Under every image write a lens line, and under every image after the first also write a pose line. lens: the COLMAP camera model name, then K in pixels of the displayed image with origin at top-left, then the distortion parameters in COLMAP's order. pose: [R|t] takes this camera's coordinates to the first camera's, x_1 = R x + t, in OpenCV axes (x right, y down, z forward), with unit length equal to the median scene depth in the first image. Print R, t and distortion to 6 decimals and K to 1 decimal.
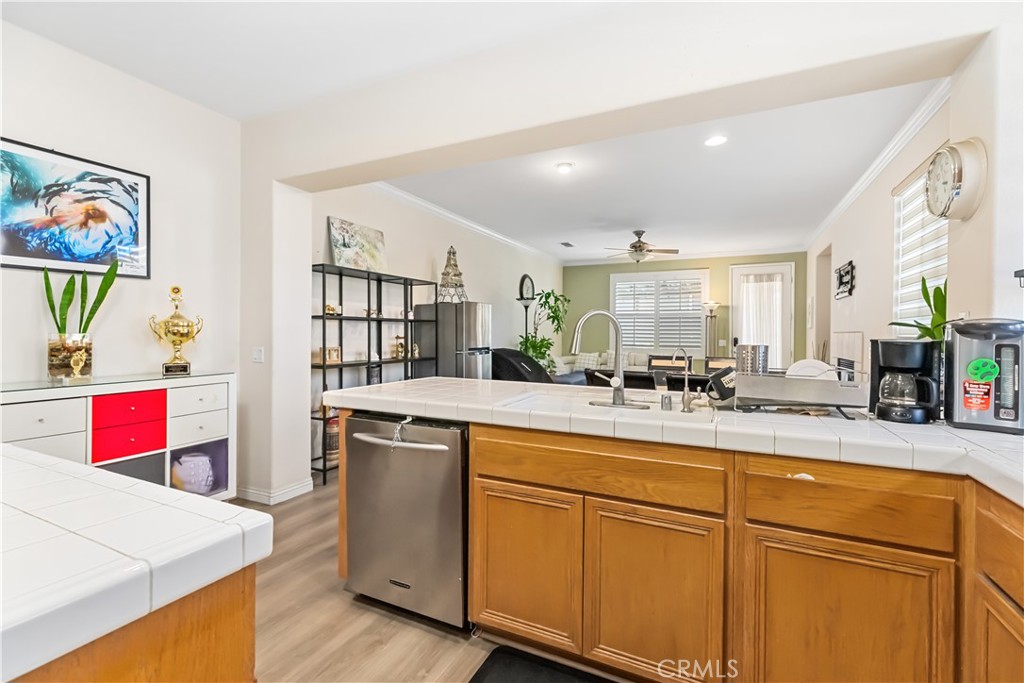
lens RADIAL K [[457.2, 0, 513.2], [0, 457.2, 332.7], [0, 0, 1]] dist [-0.000111, 0.000973]
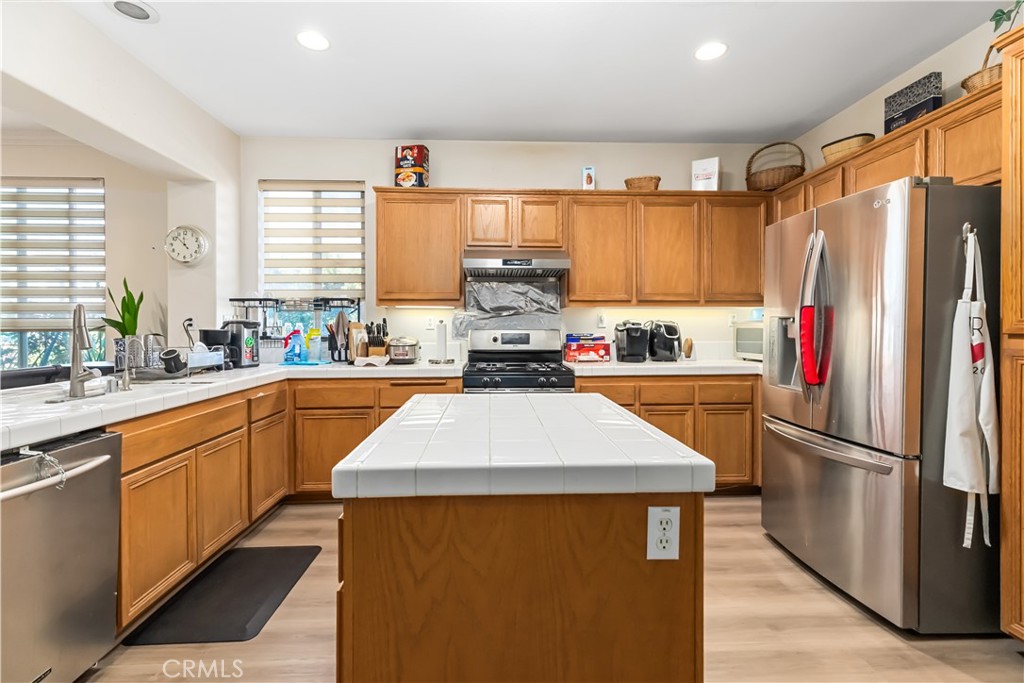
lens RADIAL K [[457.2, 0, 508.6], [0, 457.2, 328.6], [0, 0, 1]] dist [-0.000111, 0.000973]
pose [[-0.473765, -0.009540, 0.880599, -1.280322], [-0.001489, 0.999949, 0.010032, -0.008445], [-0.880650, 0.003442, -0.473755, 0.721033]]
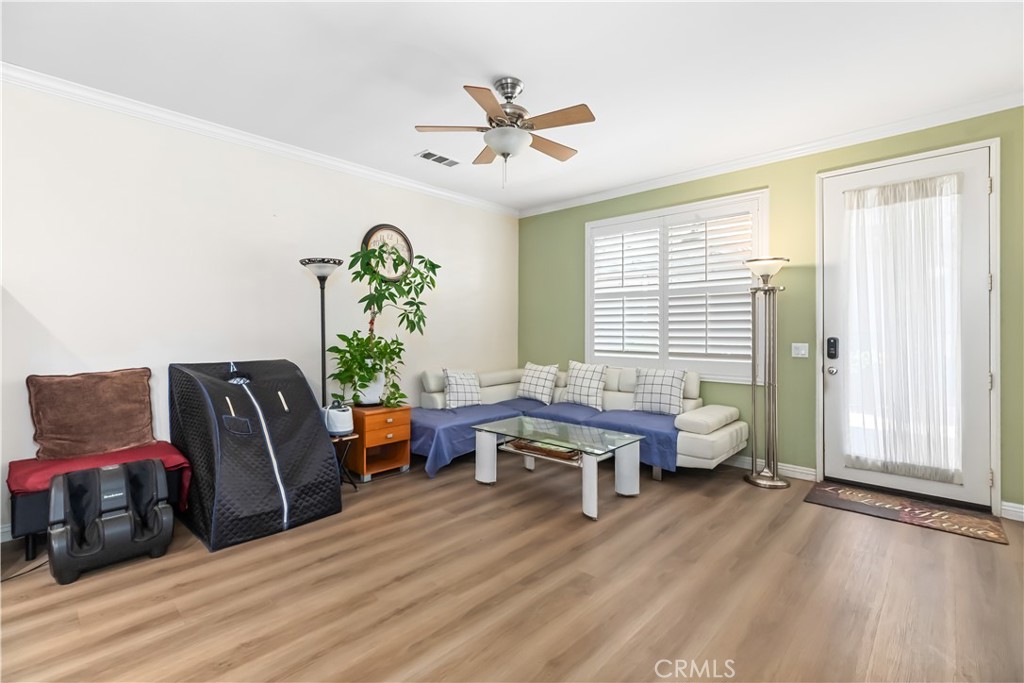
lens RADIAL K [[457.2, 0, 514.0], [0, 457.2, 327.6], [0, 0, 1]] dist [-0.000111, 0.000973]
pose [[0.954795, -0.008947, -0.297131, 1.528578], [0.007080, 0.999948, -0.007360, 0.010619], [0.297181, 0.004924, 0.954808, 2.317708]]
